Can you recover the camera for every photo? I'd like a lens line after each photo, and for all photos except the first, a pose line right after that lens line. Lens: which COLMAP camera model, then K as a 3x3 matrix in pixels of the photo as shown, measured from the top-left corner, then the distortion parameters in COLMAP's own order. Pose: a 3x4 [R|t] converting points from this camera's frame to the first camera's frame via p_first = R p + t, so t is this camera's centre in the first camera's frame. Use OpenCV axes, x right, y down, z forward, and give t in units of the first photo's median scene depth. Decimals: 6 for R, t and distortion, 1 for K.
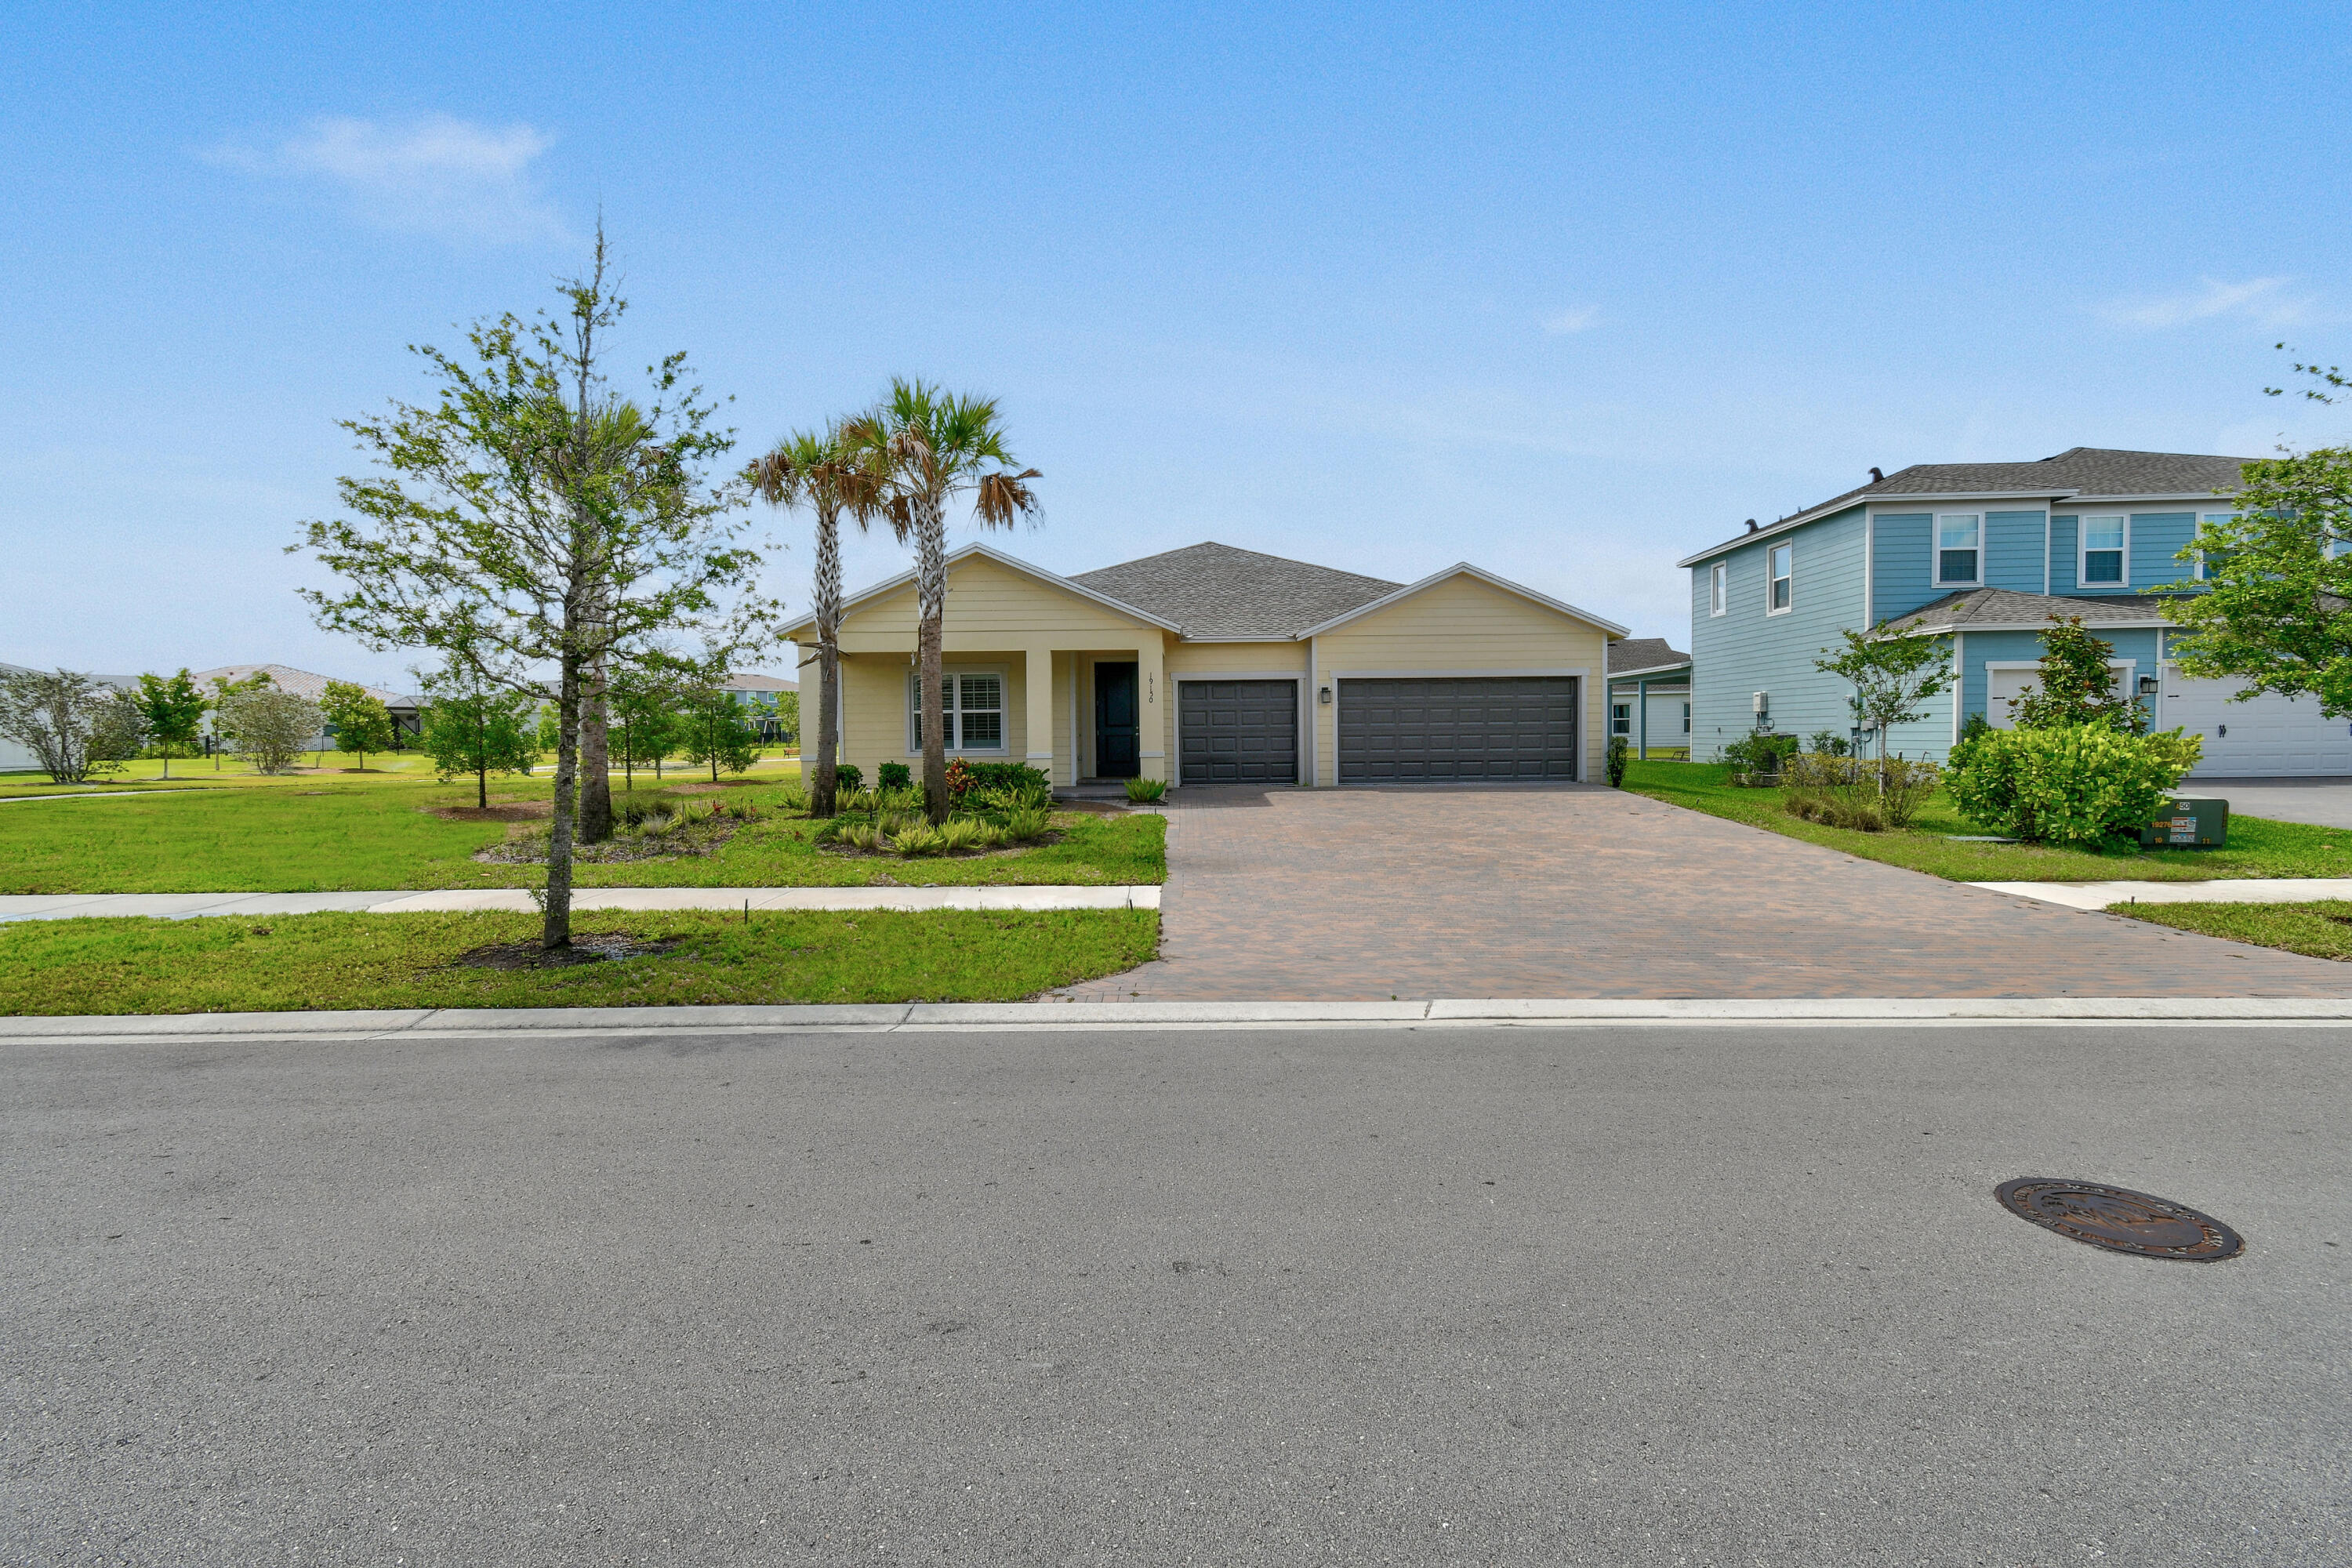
lens RADIAL K [[1031.9, 0, 1196.2], [0, 1031.9, 757.8], [0, 0, 1]] dist [0.020394, -0.000229]
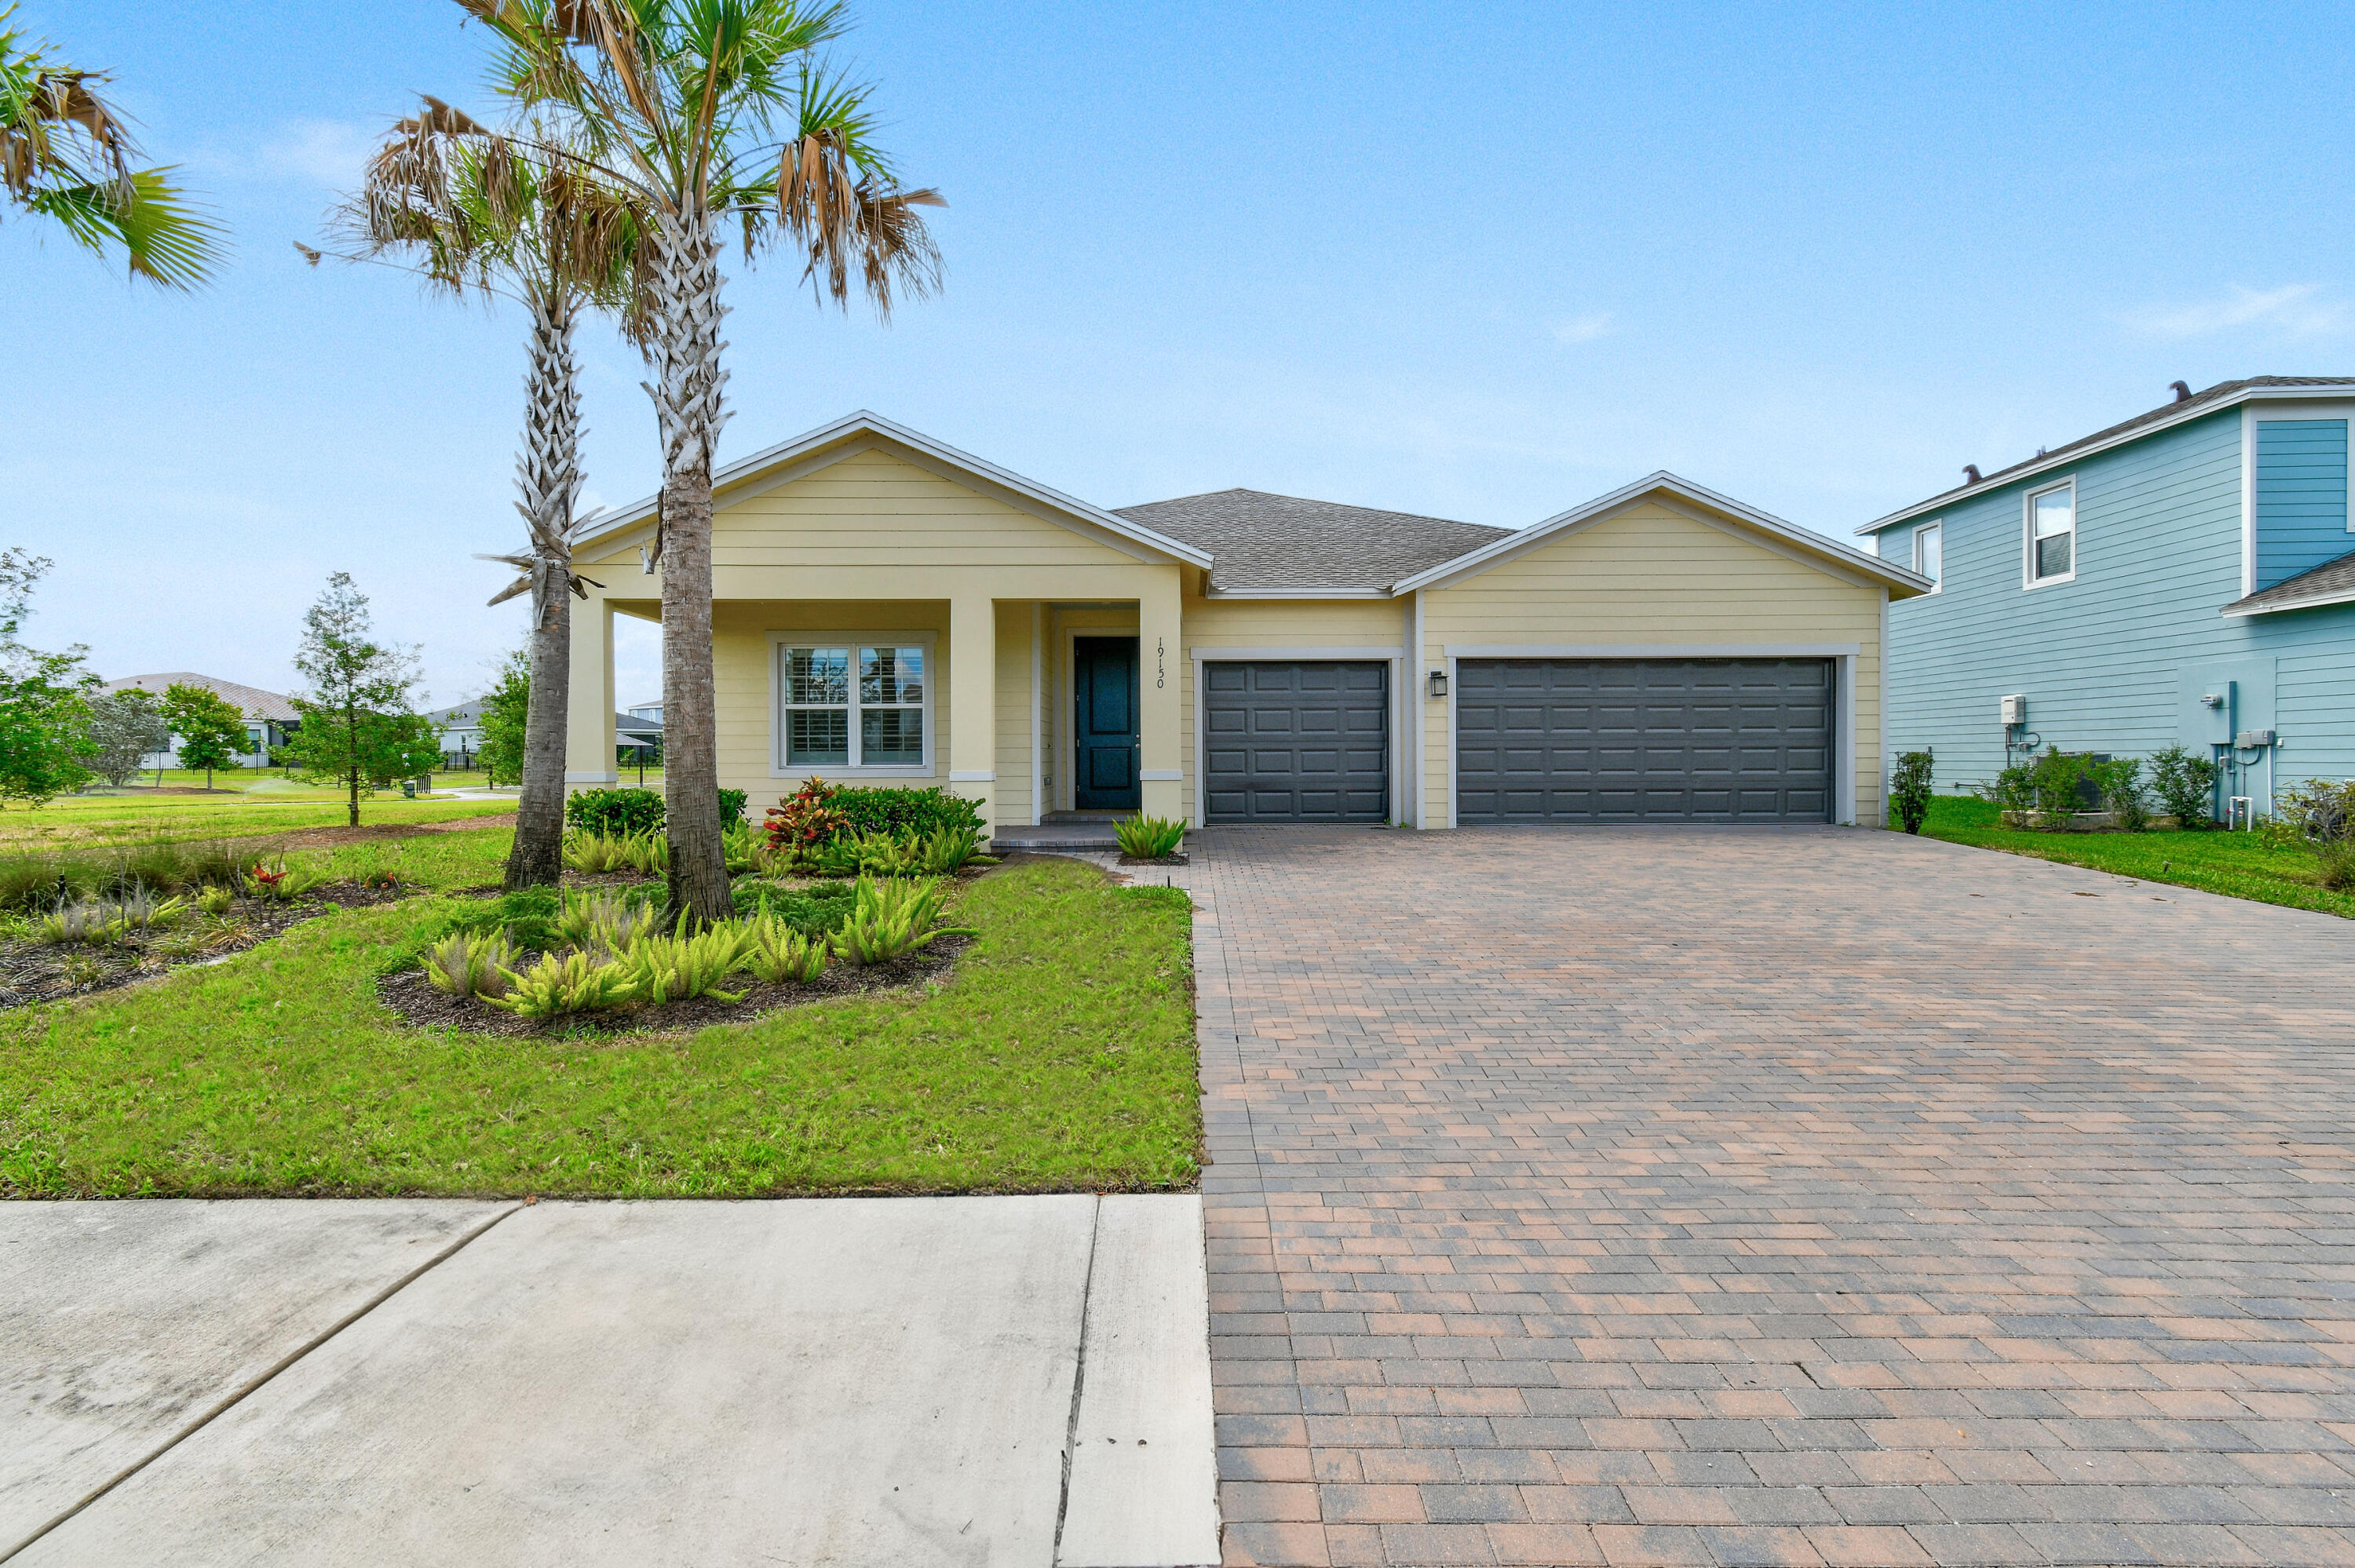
lens RADIAL K [[1033.1, 0, 1197.8], [0, 1033.1, 757.7], [0, 0, 1]] dist [0.020394, -0.000229]
pose [[0.999975, 0.006765, -0.001881, -0.018994], [-0.006809, 0.999674, -0.024593, 0.001014], [0.001714, 0.024605, 0.999696, 0.367890]]
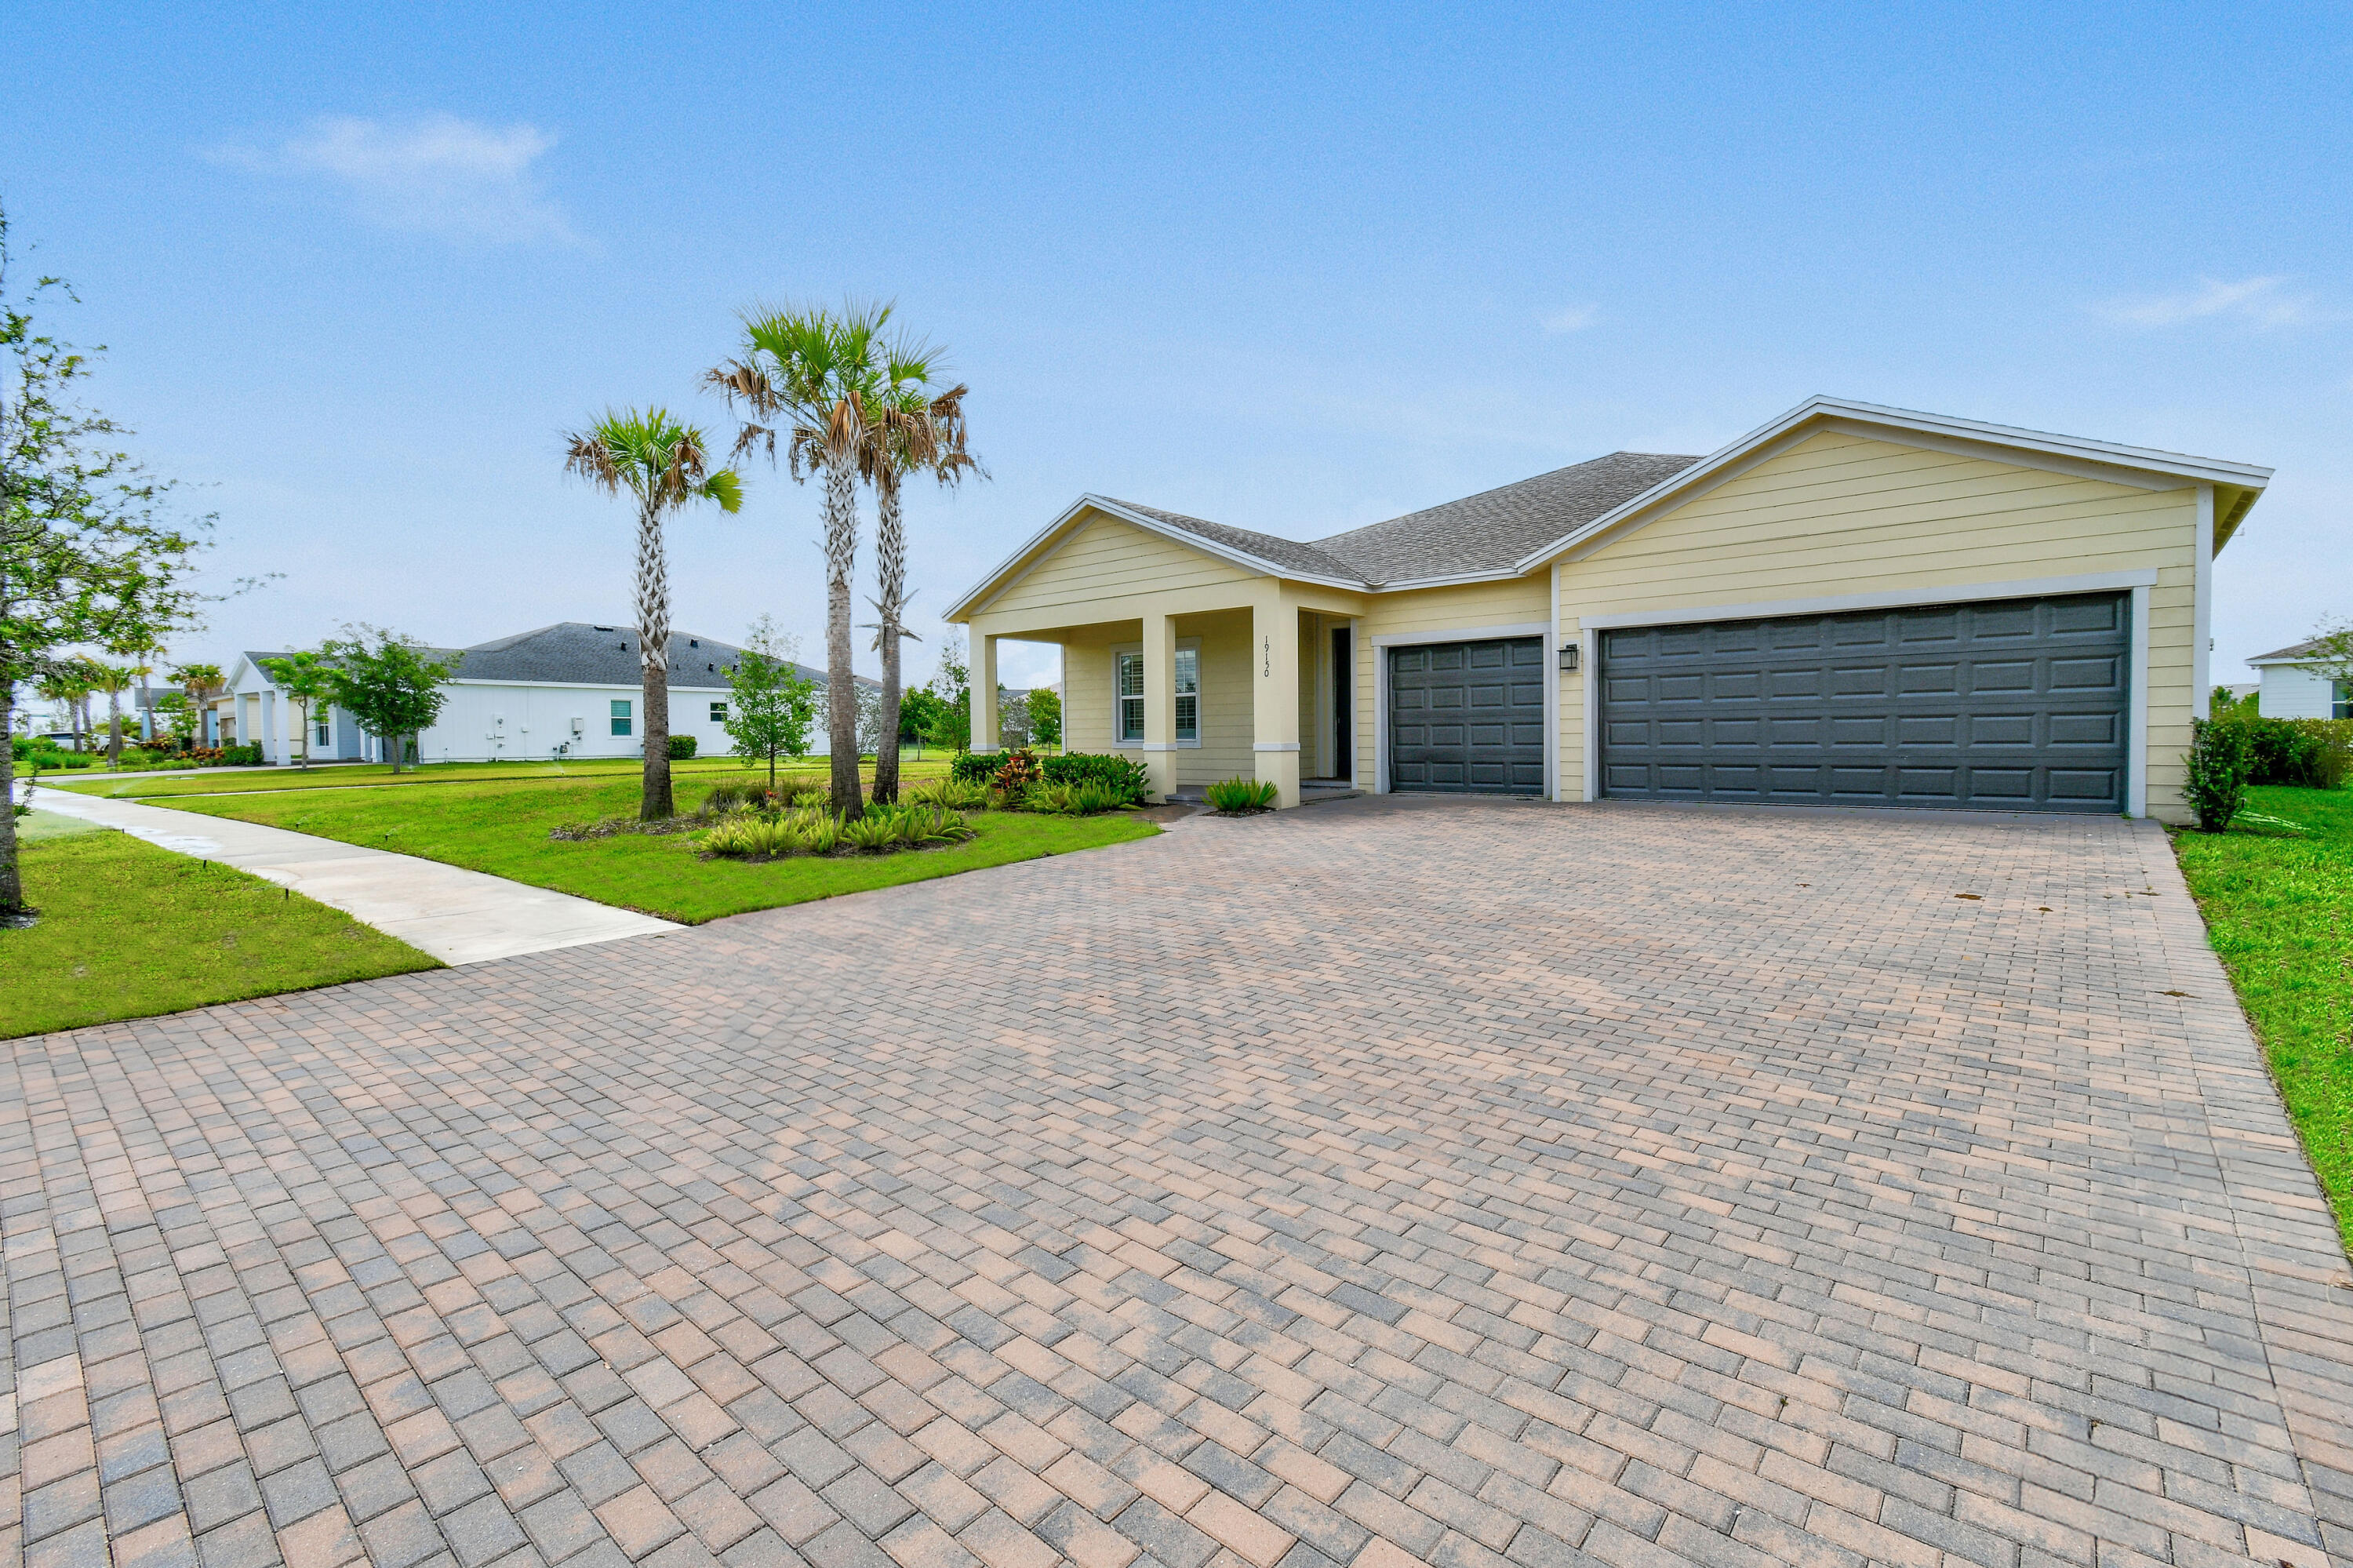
lens RADIAL K [[1032.4, 0, 1196.7], [0, 1032.4, 757.7], [0, 0, 1]] dist [0.020394, -0.000229]
pose [[0.752499, 0.017144, -0.658371, 0.366154], [-0.015590, 0.999845, 0.008218, -0.000699], [0.658409, 0.004080, 0.752649, 0.372049]]
